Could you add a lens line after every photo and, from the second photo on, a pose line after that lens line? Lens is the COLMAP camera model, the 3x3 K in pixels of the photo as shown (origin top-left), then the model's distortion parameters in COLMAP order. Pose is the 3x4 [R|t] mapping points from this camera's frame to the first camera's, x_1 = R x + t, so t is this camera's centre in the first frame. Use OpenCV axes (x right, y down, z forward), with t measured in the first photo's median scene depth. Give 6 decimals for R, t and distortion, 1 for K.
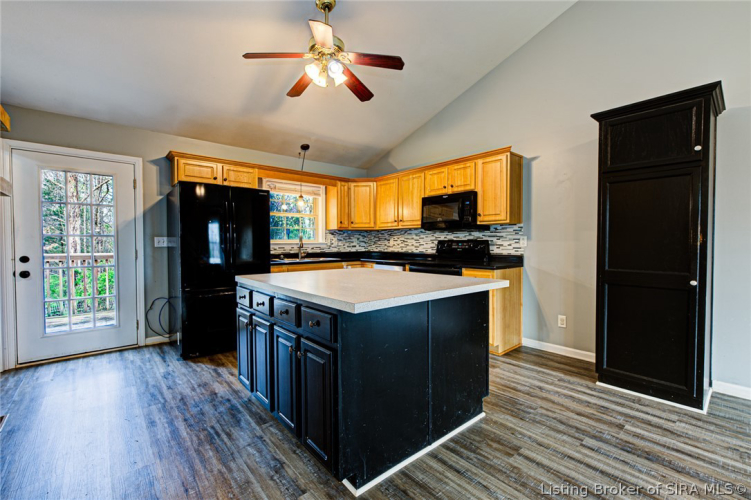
lens RADIAL K [[324.1, 0, 375.0], [0, 324.1, 249.7], [0, 0, 1]] dist [-0.002074, 0.000691]
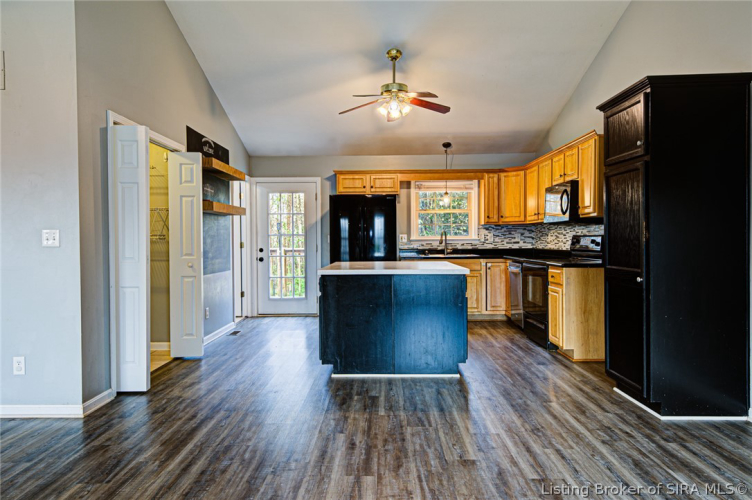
lens RADIAL K [[486.5, 0, 375.0], [0, 486.5, 249.1], [0, 0, 1]] dist [0.018355, 0.003587]
pose [[0.750146, 0.009872, -0.661199, 0.638679], [-0.009086, 0.999948, 0.004622, 0.005691], [0.661210, 0.002540, 0.750196, -0.301736]]
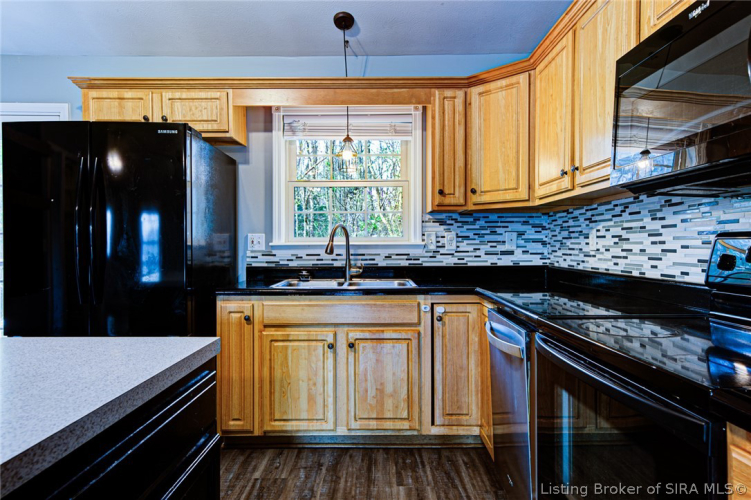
lens RADIAL K [[461.7, 0, 372.8], [0, 461.7, 251.0], [0, 0, 1]] dist [0.016776, 0.000032]
pose [[0.755381, 0.008651, -0.655228, 0.221896], [-0.012858, 0.999916, -0.001621, -0.011617], [0.655159, 0.009650, 0.755429, 0.568729]]
